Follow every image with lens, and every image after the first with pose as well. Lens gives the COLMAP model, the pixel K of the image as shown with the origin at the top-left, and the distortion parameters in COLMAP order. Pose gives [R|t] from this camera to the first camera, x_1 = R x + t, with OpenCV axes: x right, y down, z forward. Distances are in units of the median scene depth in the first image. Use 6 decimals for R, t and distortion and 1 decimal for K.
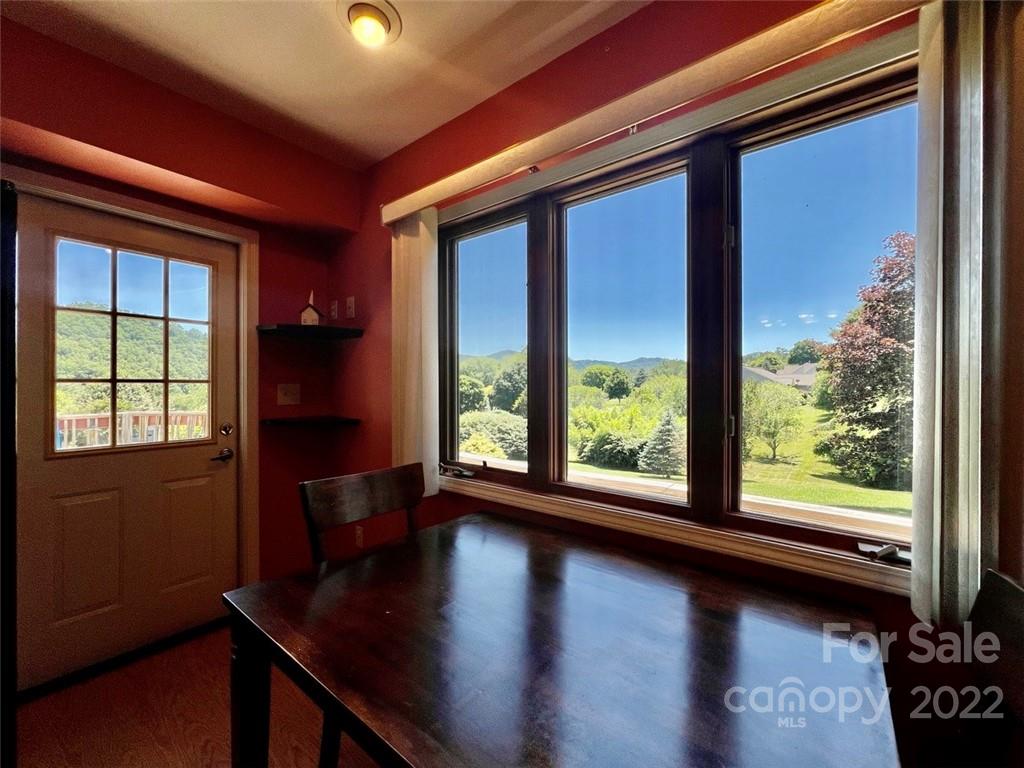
lens RADIAL K [[406.9, 0, 512.0], [0, 406.9, 384.0], [0, 0, 1]] dist [-0.001104, -0.000180]
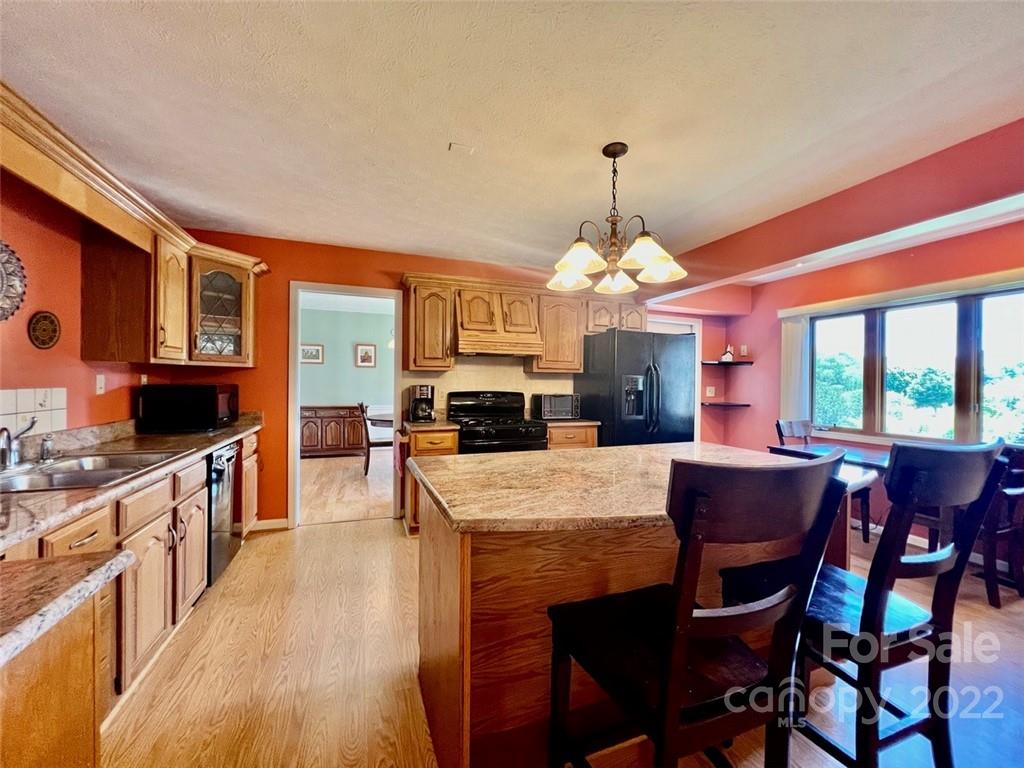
lens RADIAL K [[406.9, 0, 512.0], [0, 406.9, 384.0], [0, 0, 1]] dist [-0.001104, -0.000180]
pose [[0.852980, 0.012449, -0.521795, -0.397554], [-0.012543, 0.999916, 0.003353, -0.009512], [0.521793, 0.003685, 0.853064, -1.740418]]
